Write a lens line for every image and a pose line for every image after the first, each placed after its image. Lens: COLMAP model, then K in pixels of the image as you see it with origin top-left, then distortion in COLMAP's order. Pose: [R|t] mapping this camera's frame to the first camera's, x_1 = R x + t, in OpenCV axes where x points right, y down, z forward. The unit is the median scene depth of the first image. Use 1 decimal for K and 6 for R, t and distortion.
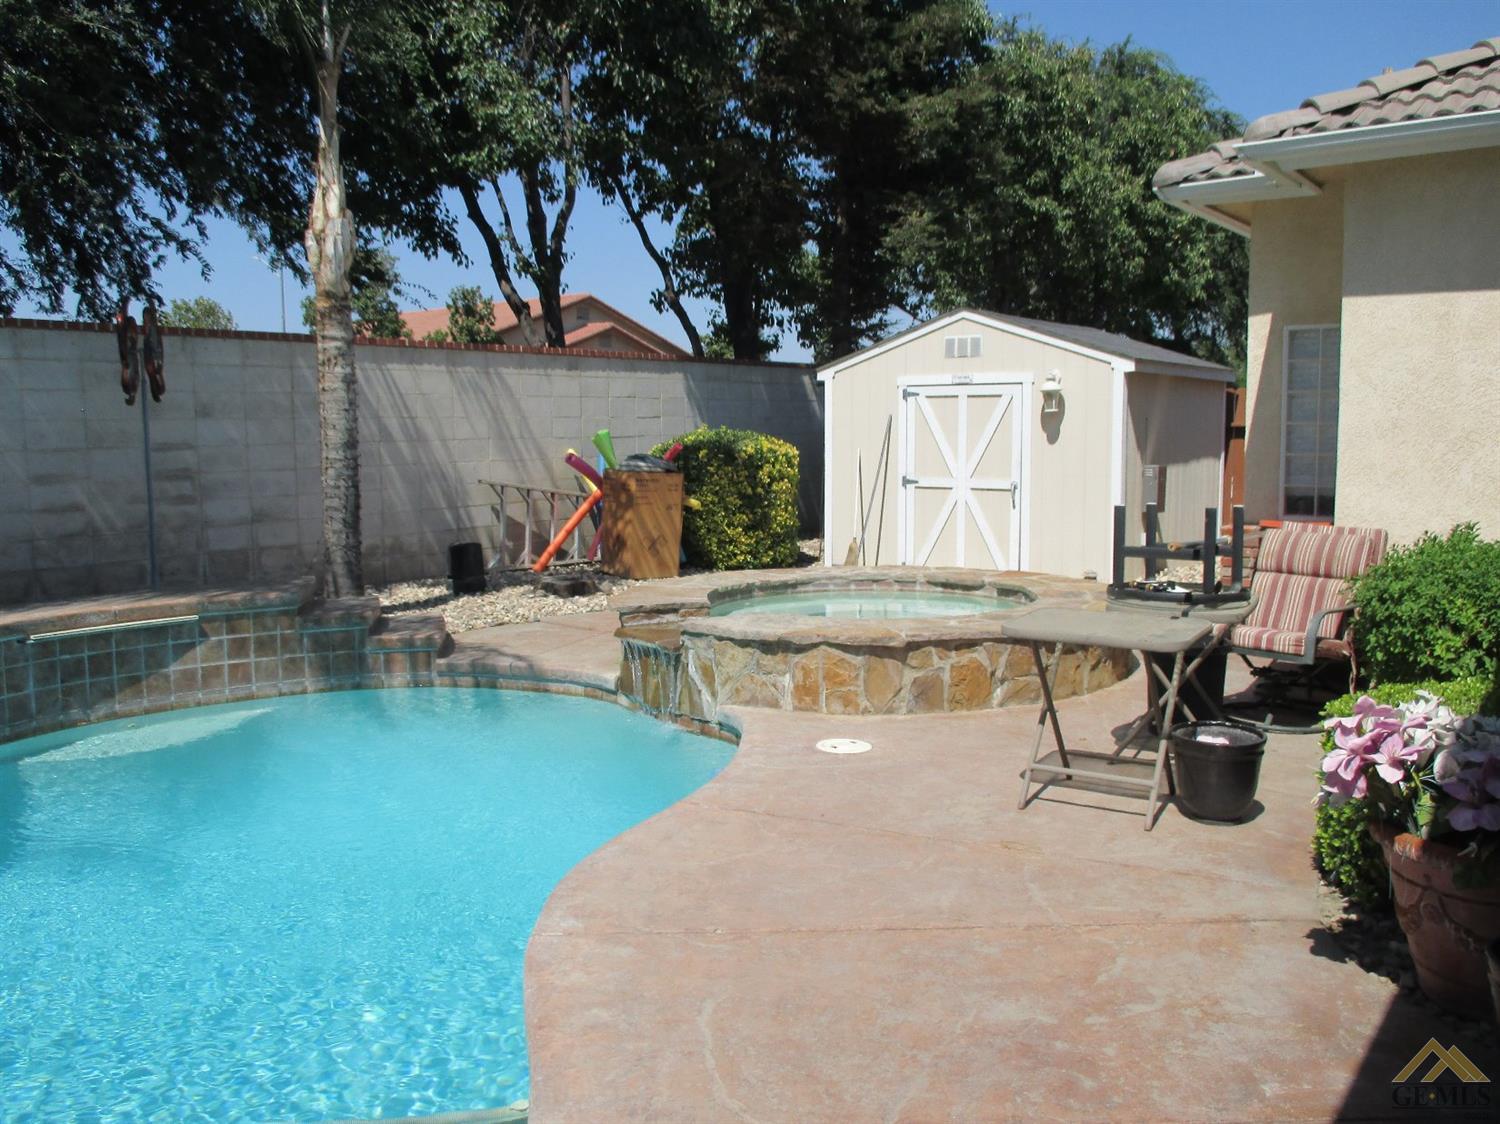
lens RADIAL K [[1270.1, 0, 756.7], [0, 1270.1, 540.0], [0, 0, 1]] dist [-0.034999, 0.024123]
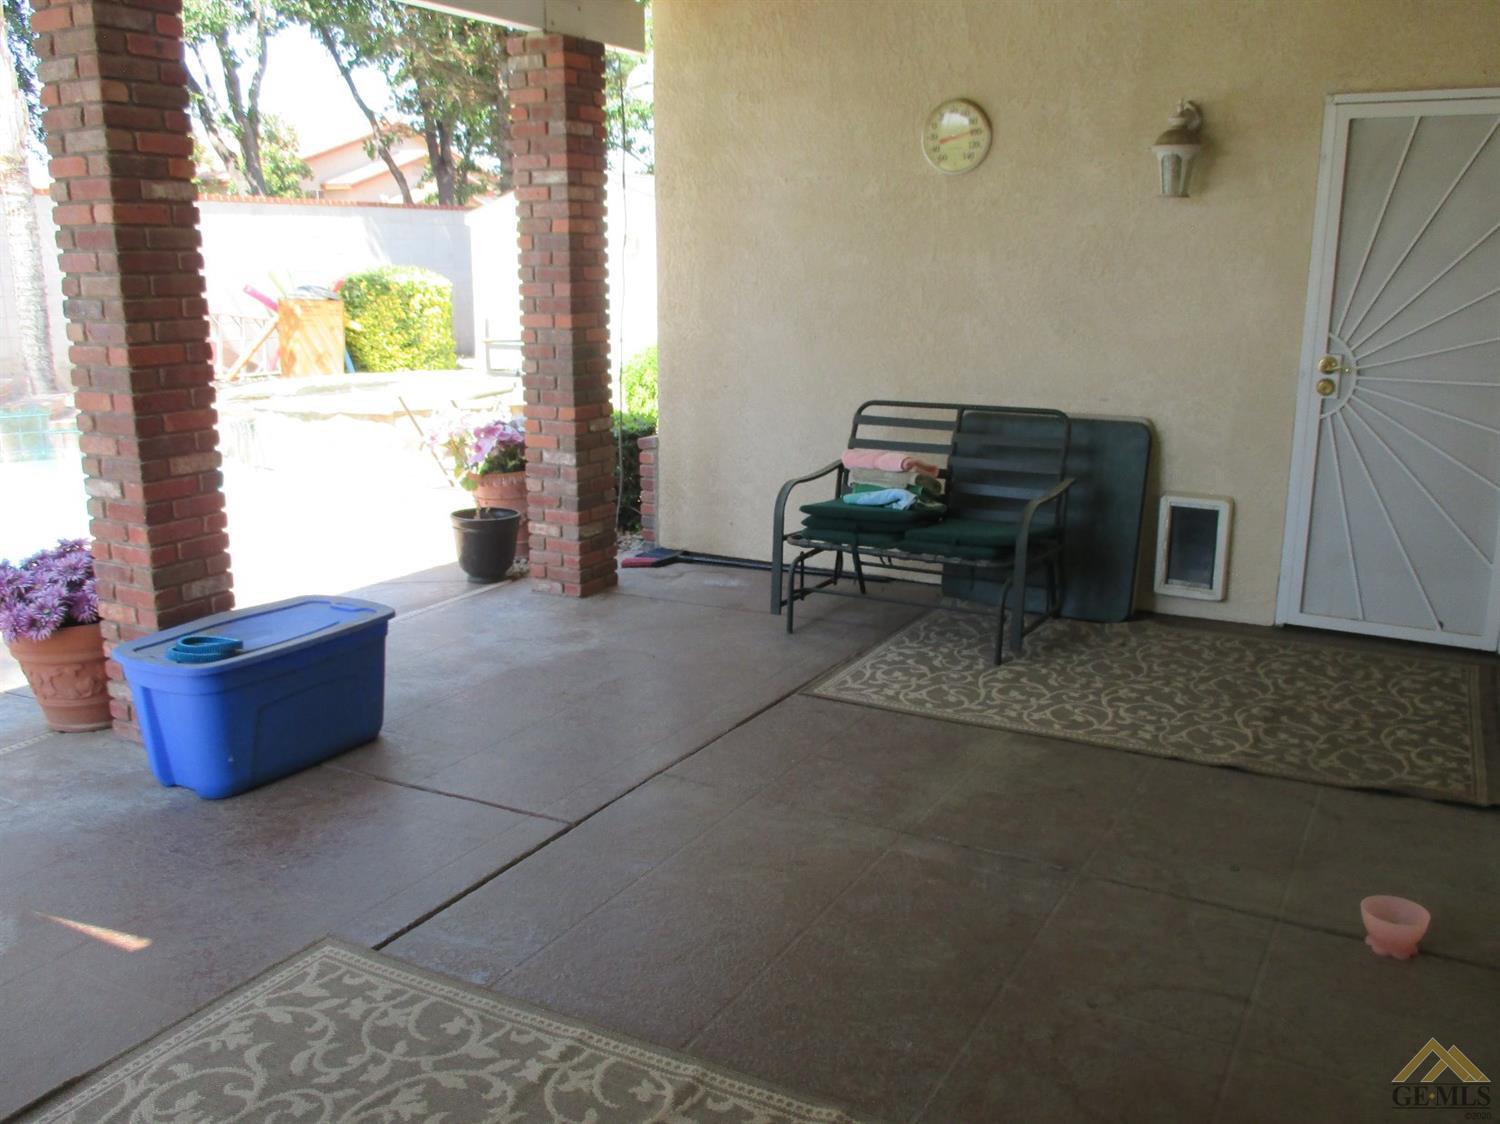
lens RADIAL K [[1270.1, 0, 754.9], [0, 1270.1, 551.3], [0, 0, 1]] dist [-0.034999, 0.024123]
pose [[0.993933, -0.017939, 0.108510, 0.205163], [0.002776, 0.990387, 0.138298, 0.020253], [-0.109948, -0.137158, 0.984428, -0.301071]]
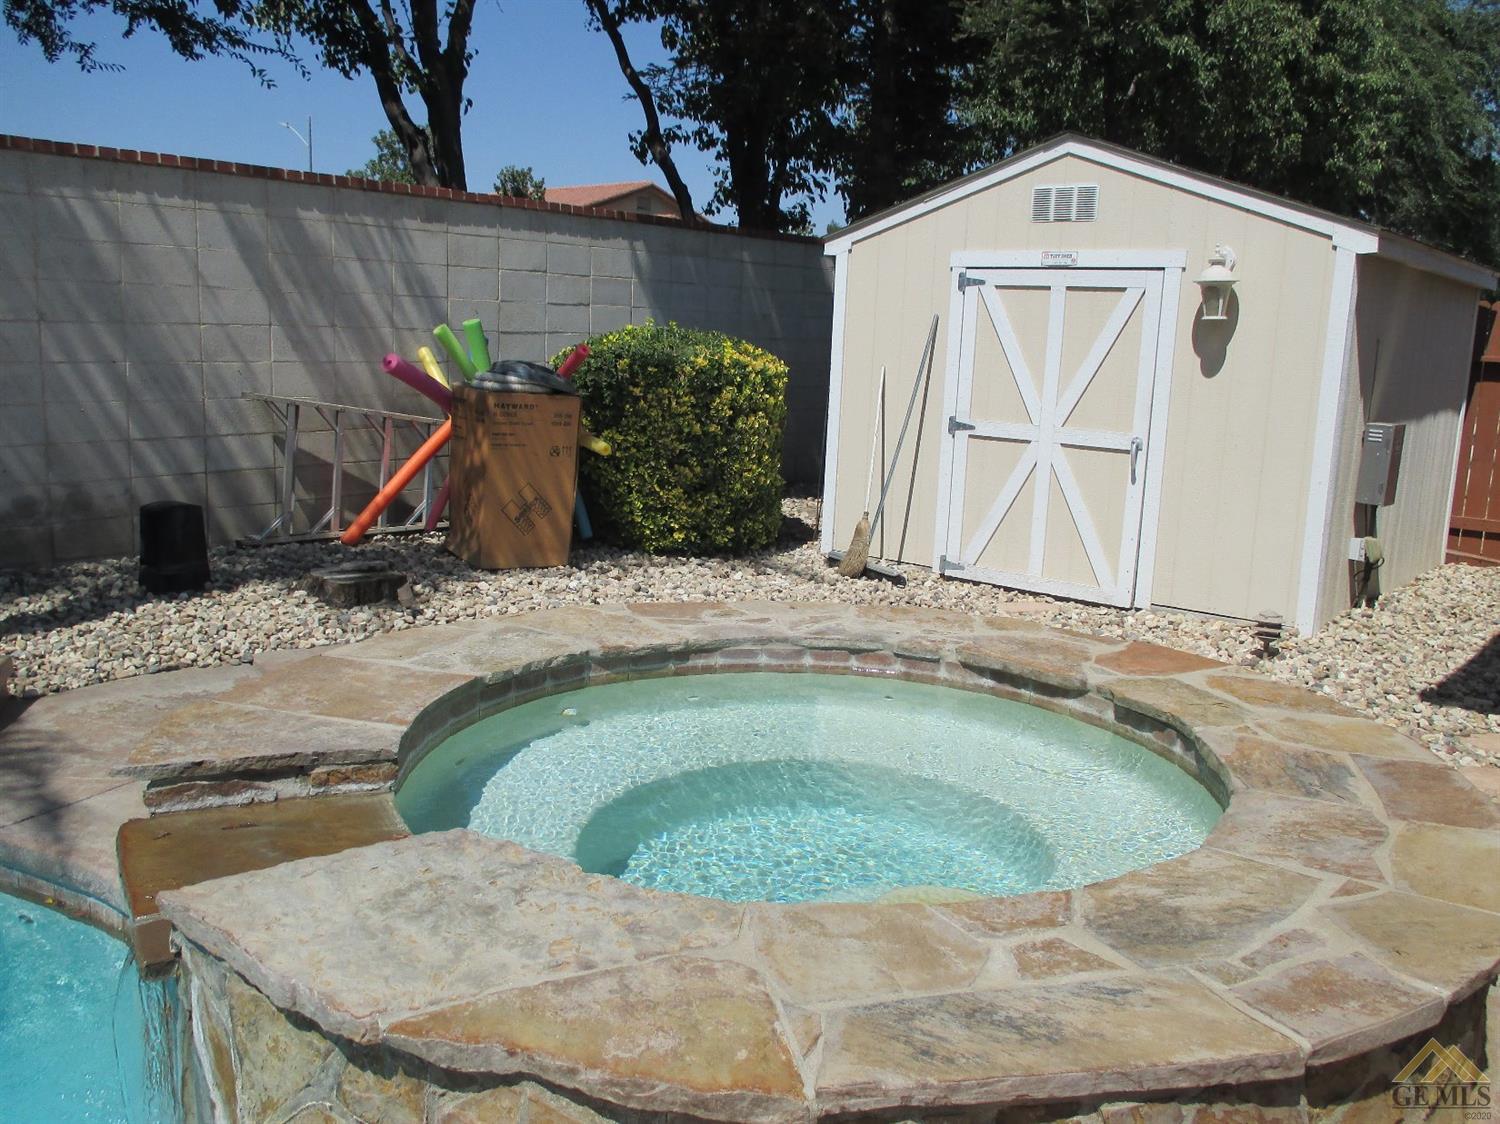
lens RADIAL K [[1270.1, 0, 741.5], [0, 1270.1, 564.1], [0, 0, 1]] dist [-0.034999, 0.024123]
pose [[0.996378, 0.056915, -0.063183, 0.060508], [-0.050937, 0.994409, 0.092499, -0.032834], [0.068095, -0.088945, 0.993706, 0.398902]]
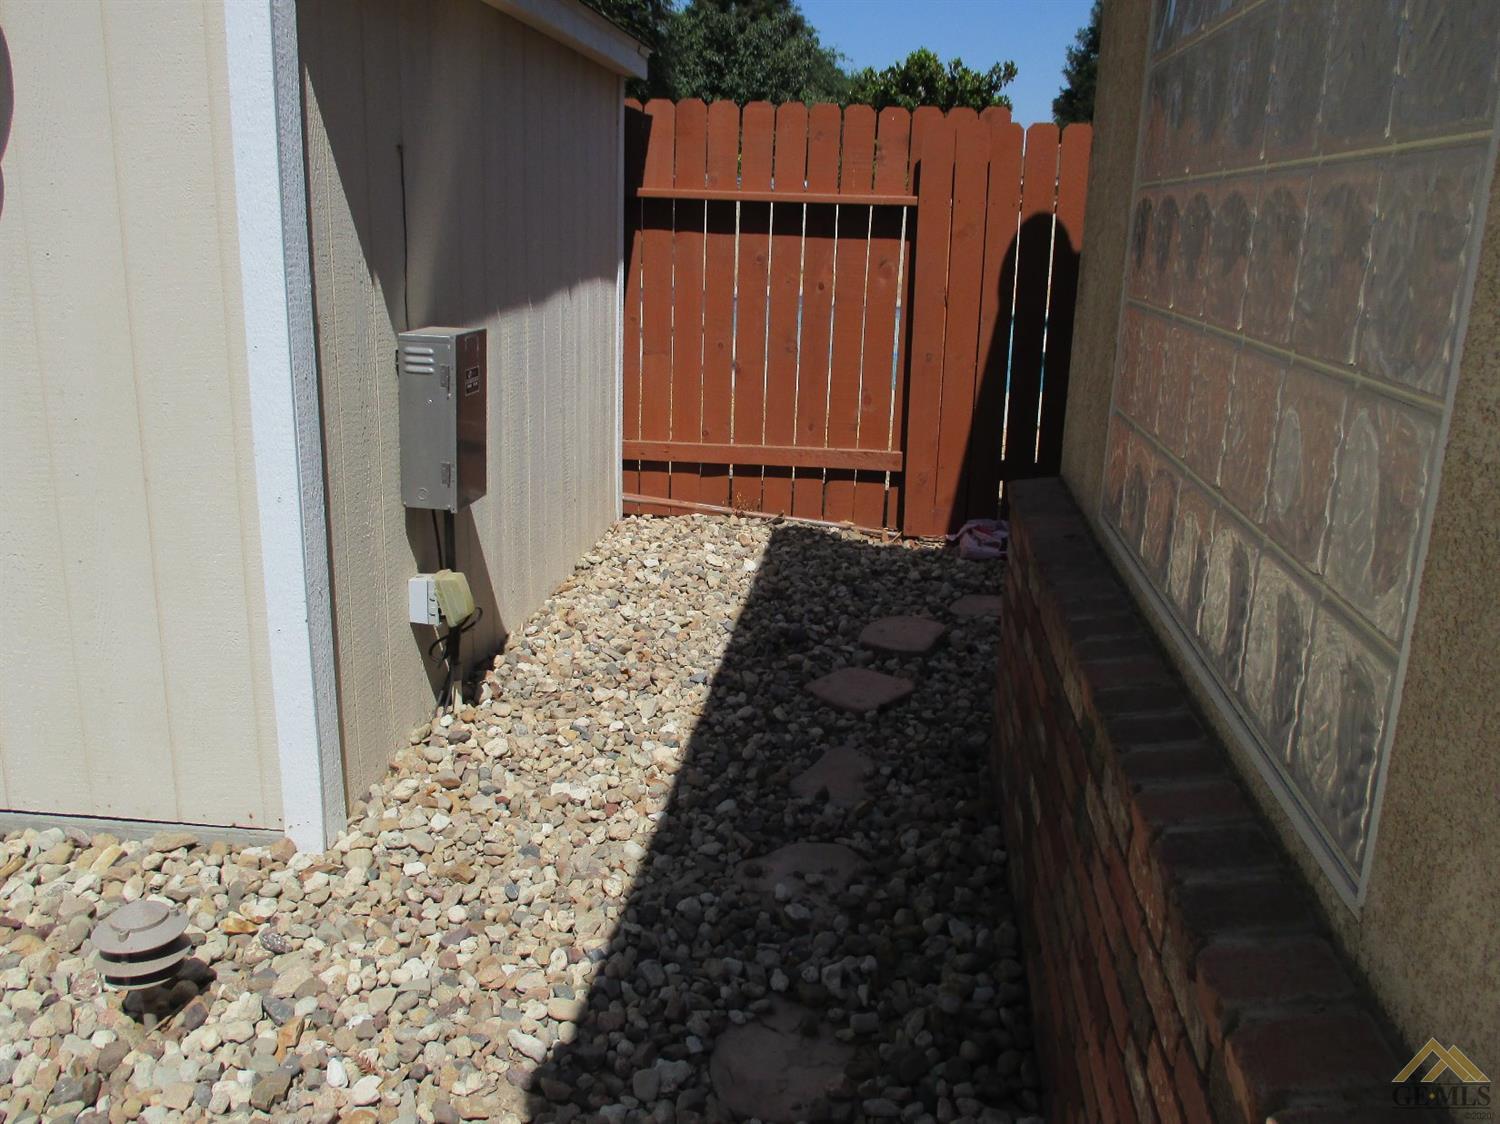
lens RADIAL K [[1270.1, 0, 750.0], [0, 1270.1, 557.3], [0, 0, 1]] dist [-0.034999, 0.024123]
pose [[0.871236, -0.091433, 0.482274, 0.237937], [-0.000912, 0.982196, 0.187859, -0.062201], [-0.490864, -0.164109, 0.855640, 0.730553]]
